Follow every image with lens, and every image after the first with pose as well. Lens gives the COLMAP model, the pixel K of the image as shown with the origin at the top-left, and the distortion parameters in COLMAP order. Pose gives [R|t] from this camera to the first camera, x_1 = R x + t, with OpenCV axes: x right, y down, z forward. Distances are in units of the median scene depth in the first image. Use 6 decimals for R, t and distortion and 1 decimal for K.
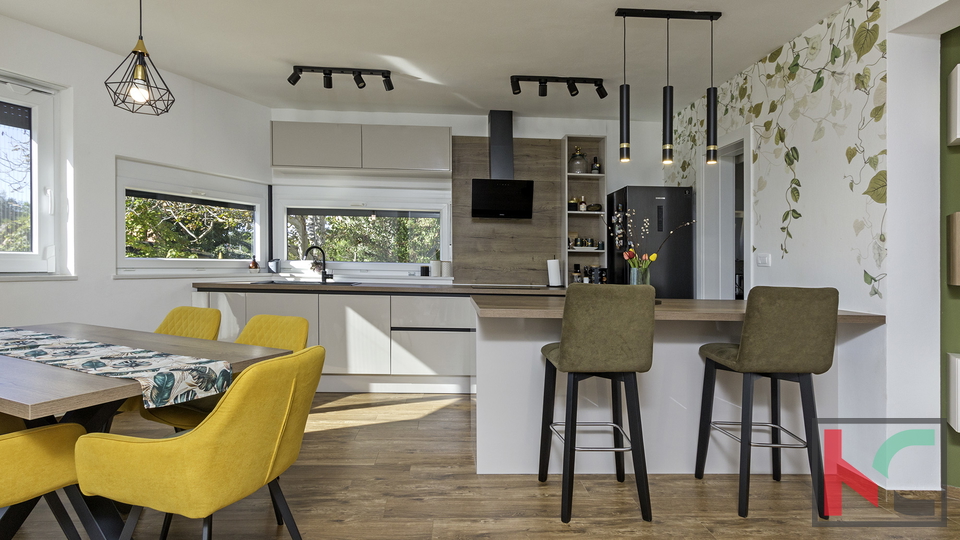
lens RADIAL K [[511.7, 0, 472.2], [0, 511.7, 265.6], [0, 0, 1]] dist [0.026930, -0.001782]
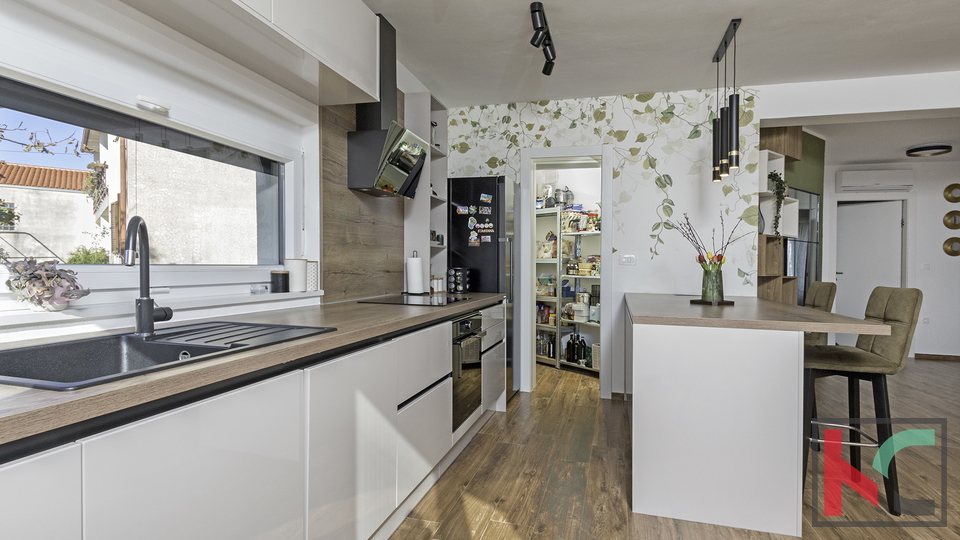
lens RADIAL K [[511.7, 0, 474.0], [0, 511.7, 262.7], [0, 0, 1]] dist [0.026930, -0.001782]
pose [[0.317682, -0.015407, 0.948072, -0.753597], [-0.002914, 0.999847, 0.017225, -0.025285], [-0.948193, -0.008234, 0.317588, 1.013773]]
